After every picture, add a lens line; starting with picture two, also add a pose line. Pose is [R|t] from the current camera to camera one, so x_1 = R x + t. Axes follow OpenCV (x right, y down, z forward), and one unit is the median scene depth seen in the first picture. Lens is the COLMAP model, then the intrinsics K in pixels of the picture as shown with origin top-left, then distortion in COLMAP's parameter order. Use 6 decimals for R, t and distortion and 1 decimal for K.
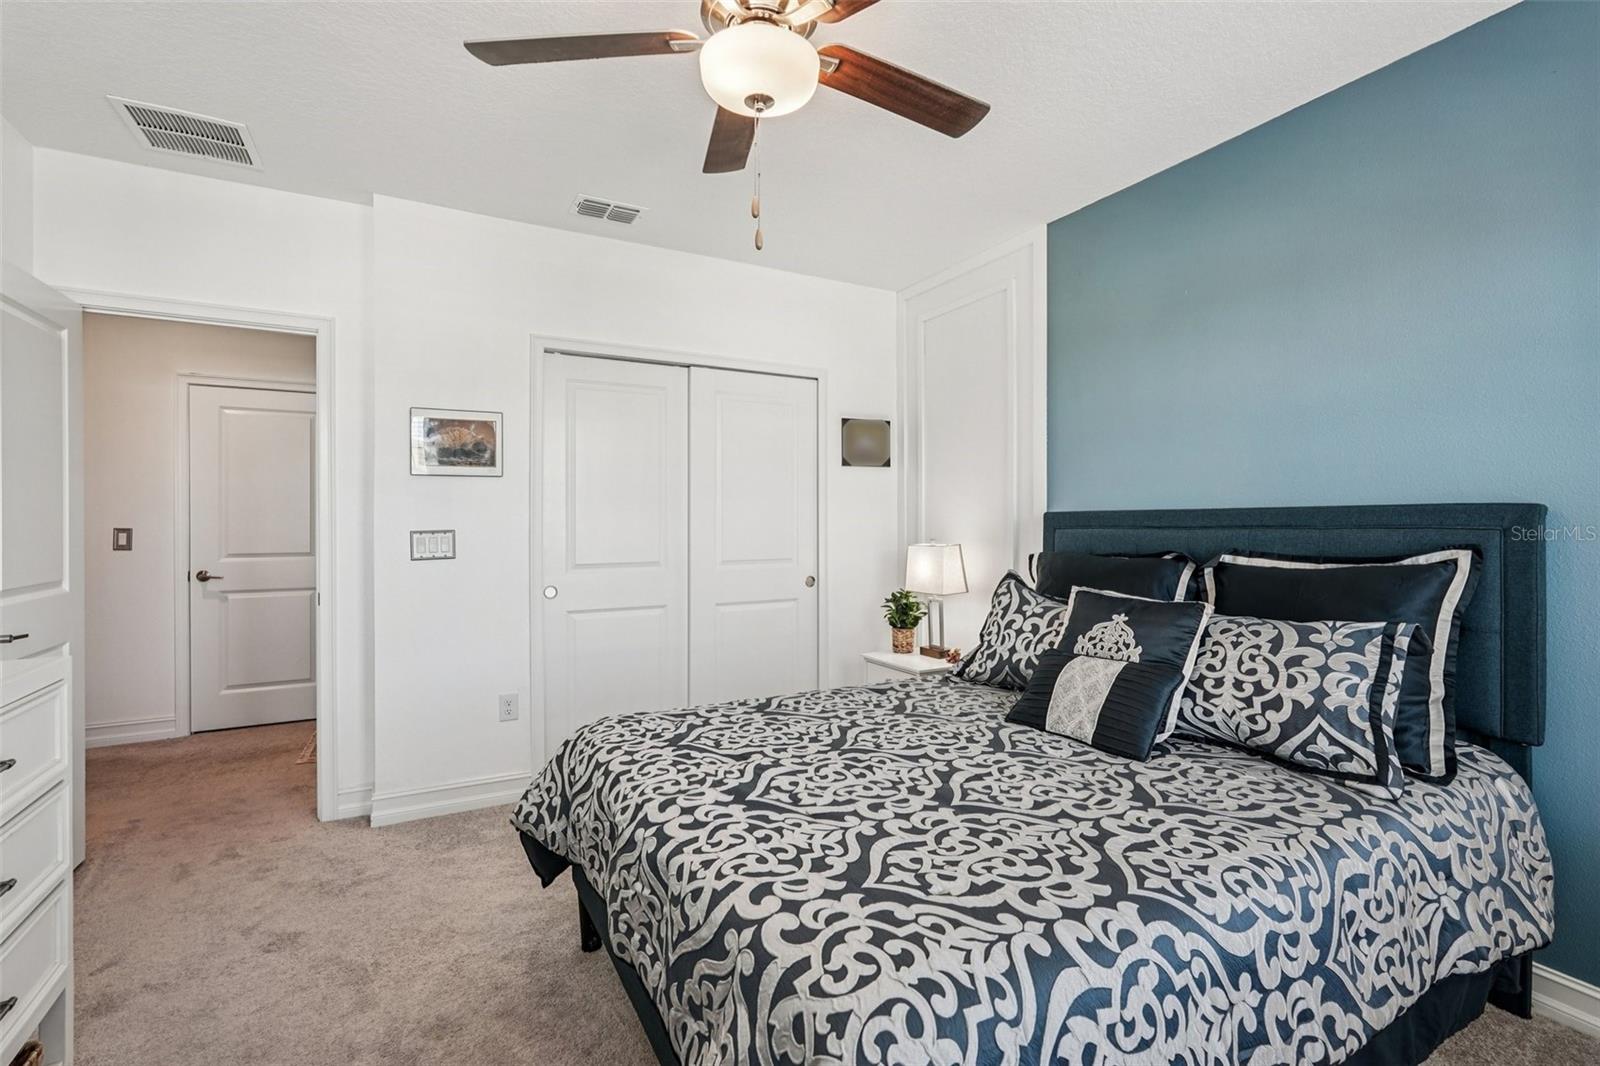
lens RADIAL K [[719.8, 0, 805.7], [0, 719.8, 546.6], [0, 0, 1]] dist [-0.005405, 0.000083]
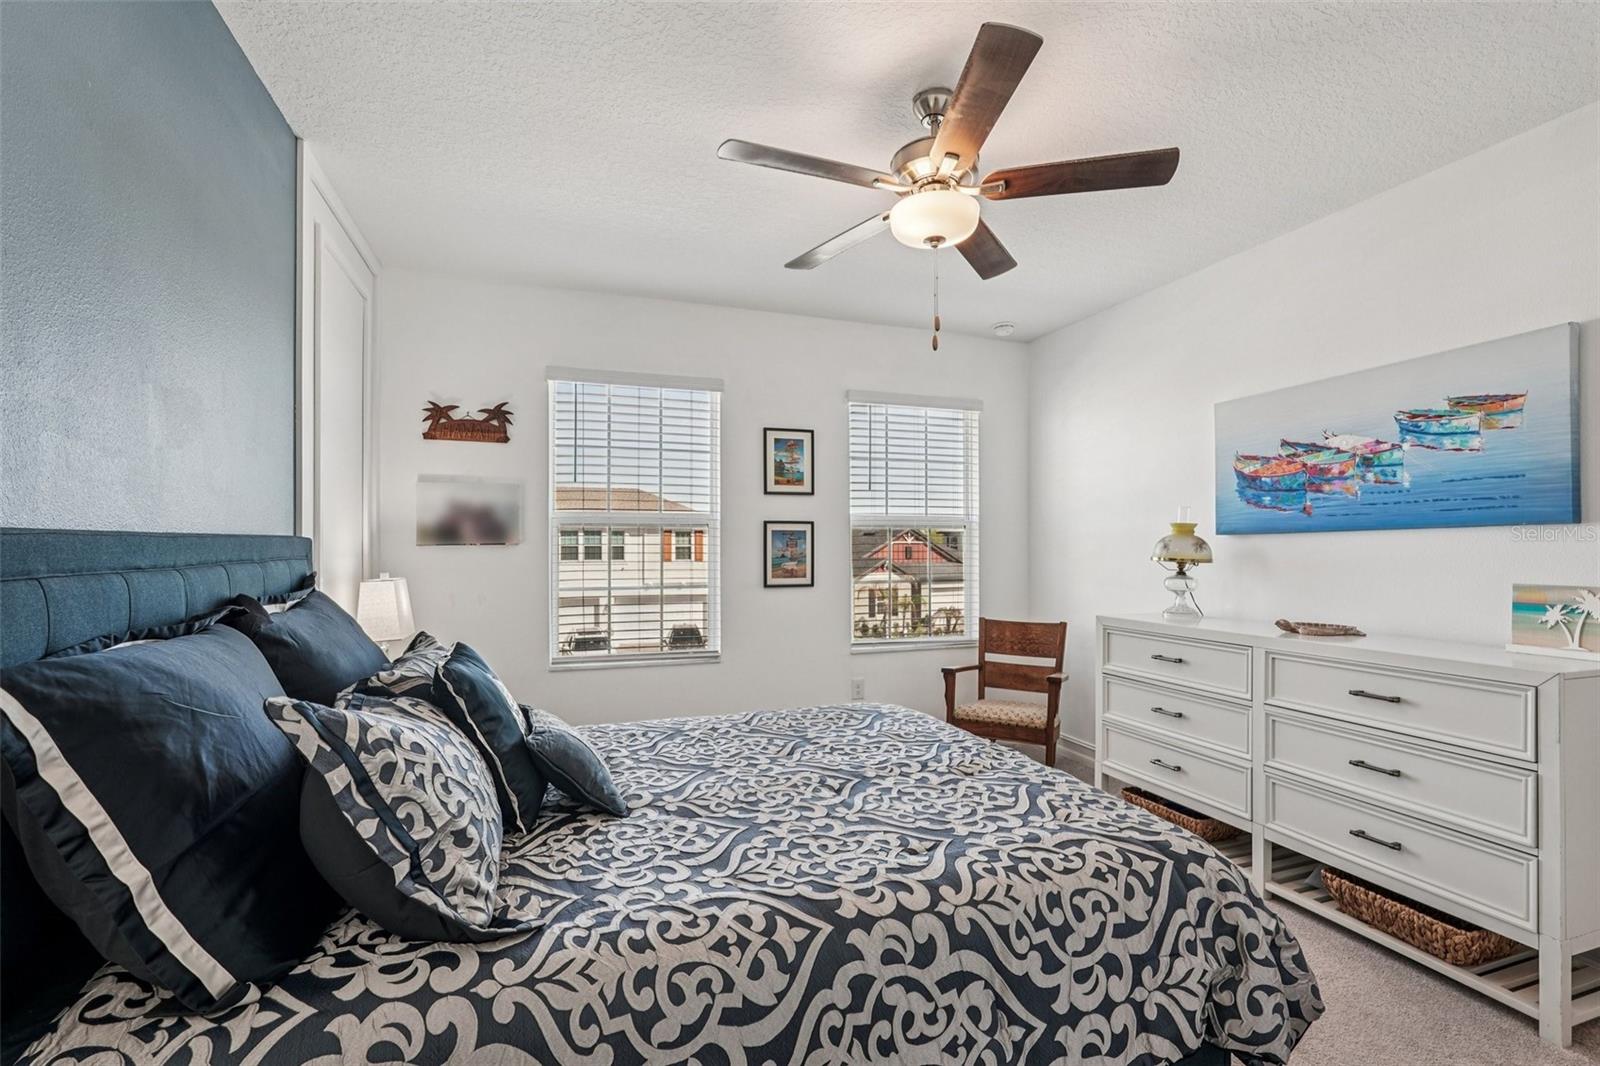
lens RADIAL K [[713.5, 0, 801.3], [0, 713.5, 560.2], [0, 0, 1]] dist [-0.014901, 0.008709]
pose [[-0.987193, -0.000223, 0.159531, -0.034738], [0.008688, 0.998440, 0.055158, -0.084374], [-0.159295, 0.055838, -0.985651, 2.016852]]
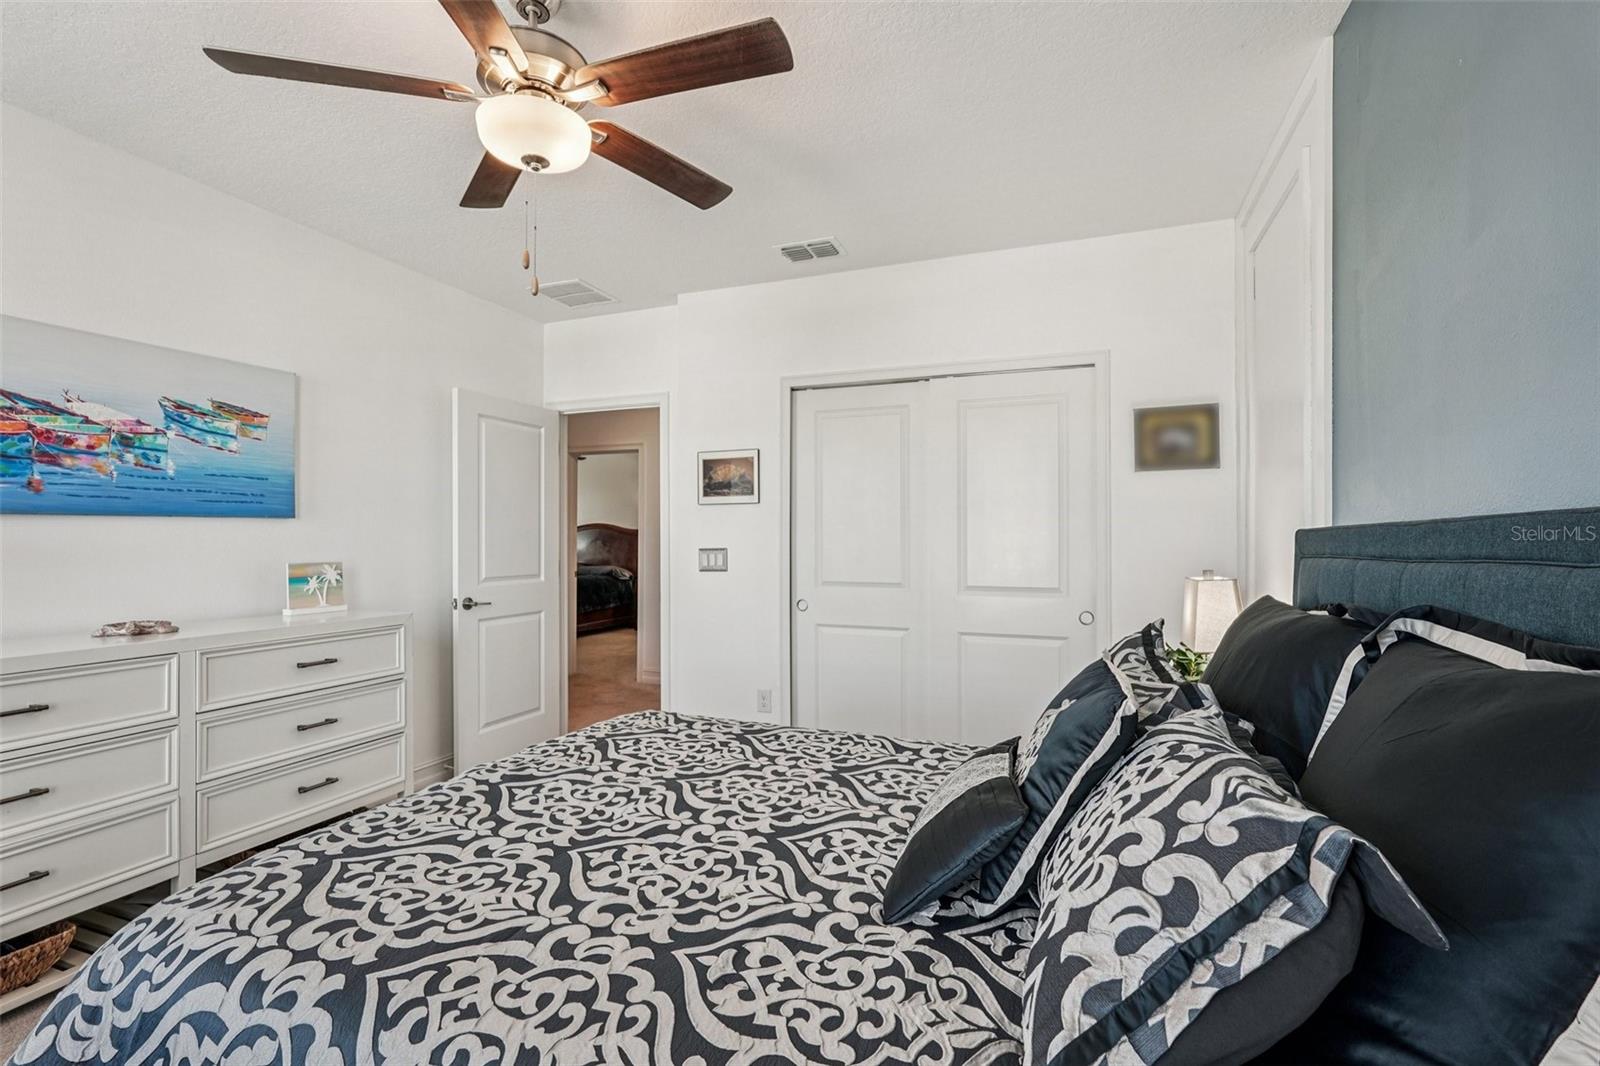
lens RADIAL K [[713.5, 0, 801.3], [0, 713.5, 560.2], [0, 0, 1]] dist [-0.014901, 0.008709]
pose [[0.636747, 0.024699, -0.770677, 0.883300], [-0.032729, 0.999452, 0.004990, -0.020307], [0.770378, 0.022046, 0.637206, 0.529503]]
